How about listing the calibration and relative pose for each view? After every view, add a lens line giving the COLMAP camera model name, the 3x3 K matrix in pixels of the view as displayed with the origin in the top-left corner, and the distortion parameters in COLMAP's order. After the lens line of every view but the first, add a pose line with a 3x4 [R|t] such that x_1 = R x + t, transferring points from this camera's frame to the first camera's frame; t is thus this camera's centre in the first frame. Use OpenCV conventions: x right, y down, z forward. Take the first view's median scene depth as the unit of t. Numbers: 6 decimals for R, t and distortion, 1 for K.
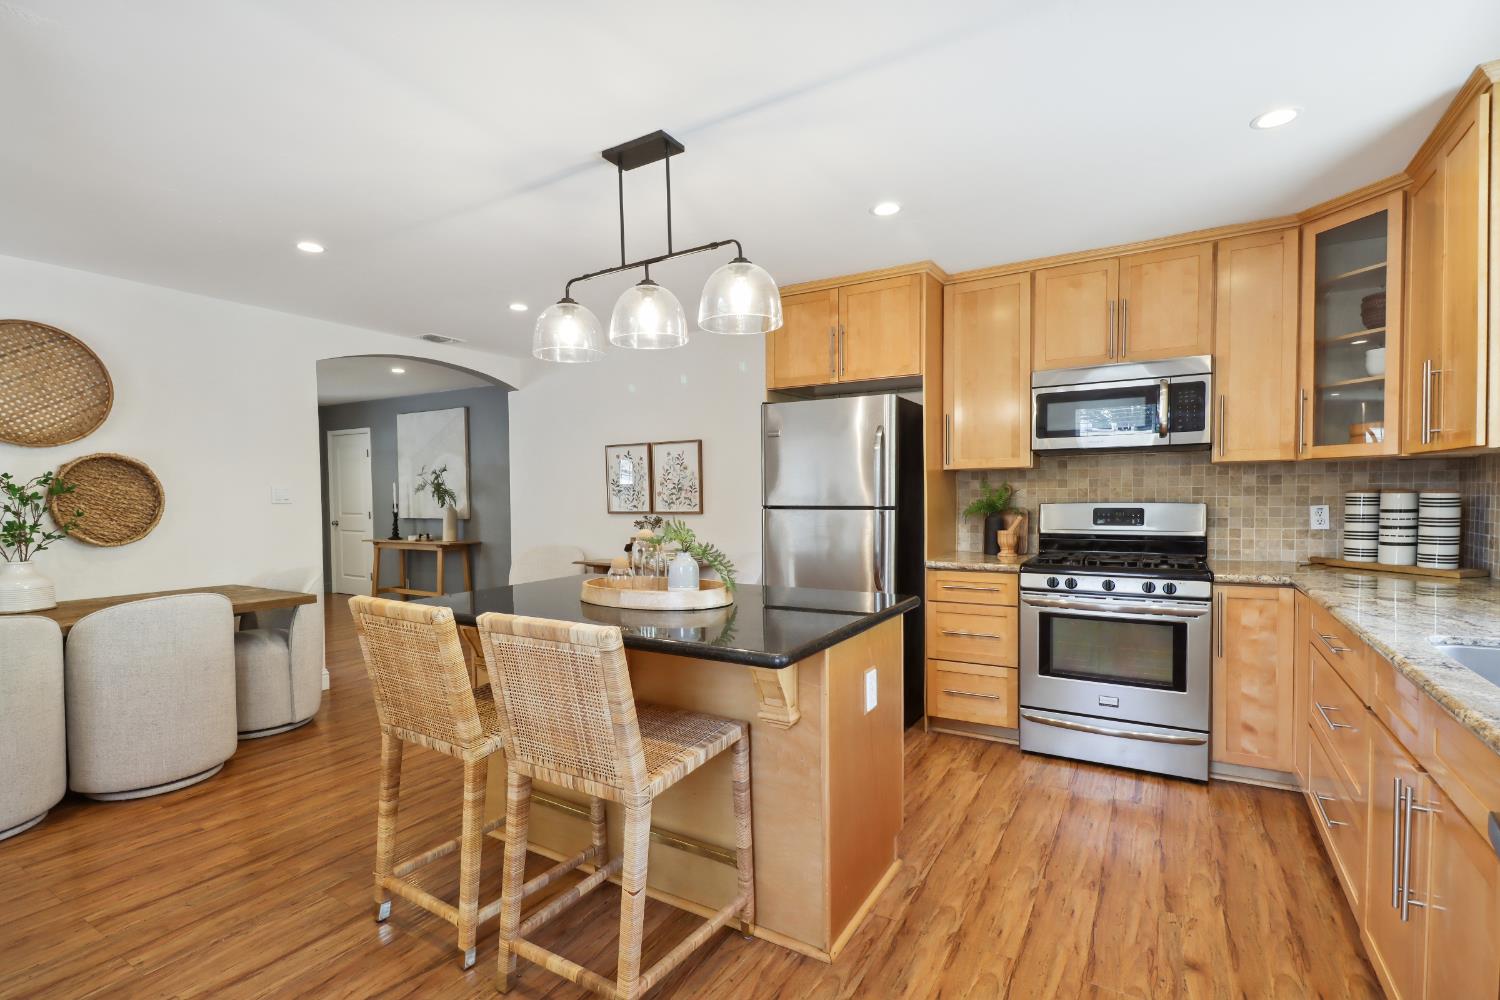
lens RADIAL K [[694.6, 0, 736.2], [0, 694.6, 510.0], [0, 0, 1]] dist [0.005198, -0.005306]
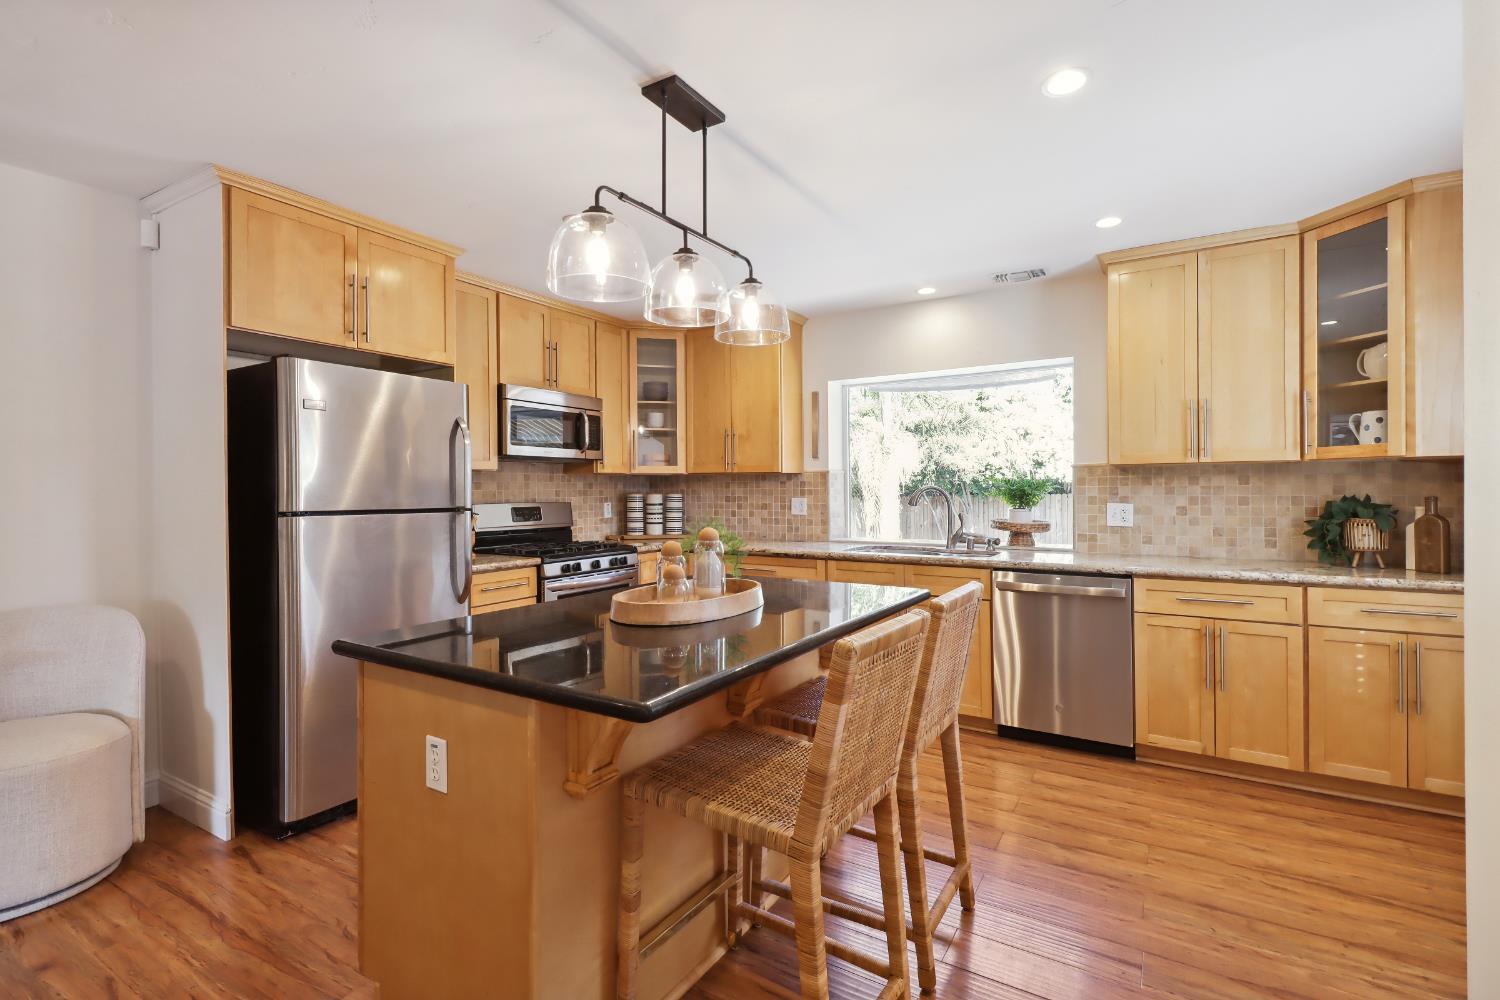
lens RADIAL K [[694.6, 0, 749.3], [0, 694.6, 494.2], [0, 0, 1]] dist [0.005198, -0.005306]
pose [[0.012226, 0.004096, 0.999917, -0.726581], [0.030791, 0.999516, -0.004471, -0.008489], [-0.999451, 0.030843, 0.012094, 0.659973]]
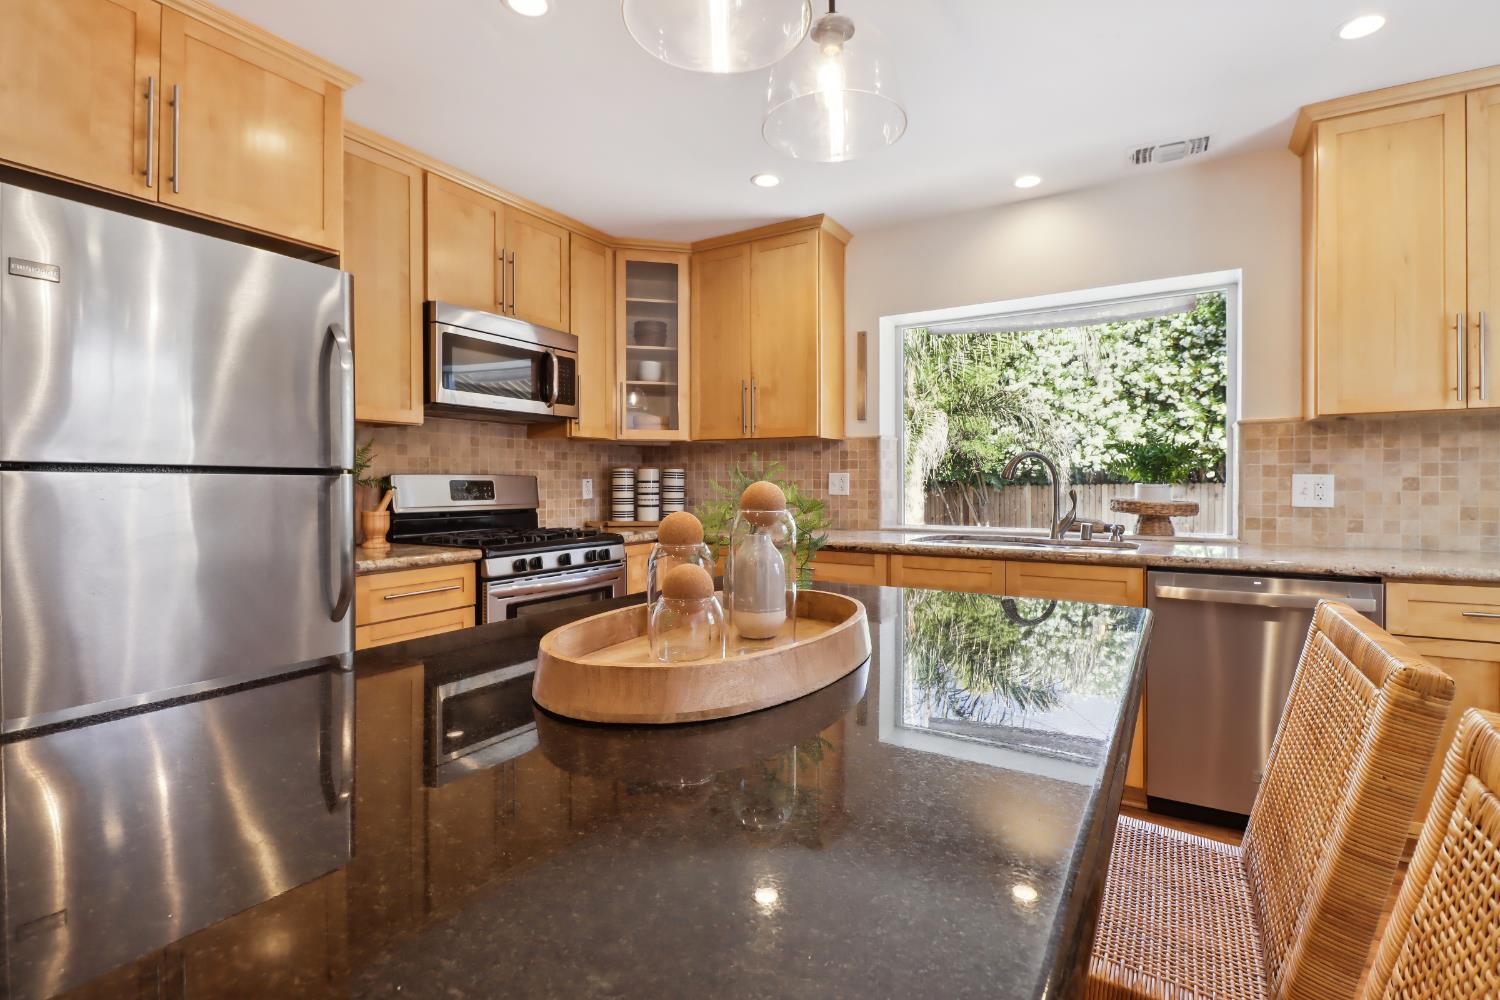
lens RADIAL K [[694.6, 0, 763.2], [0, 694.6, 486.7], [0, 0, 1]] dist [0.005198, -0.005306]
pose [[-0.015754, 0.007267, 0.999849, -0.377864], [0.025904, 0.999641, -0.006857, 0.023071], [-0.999540, 0.025792, -0.015937, 0.712309]]
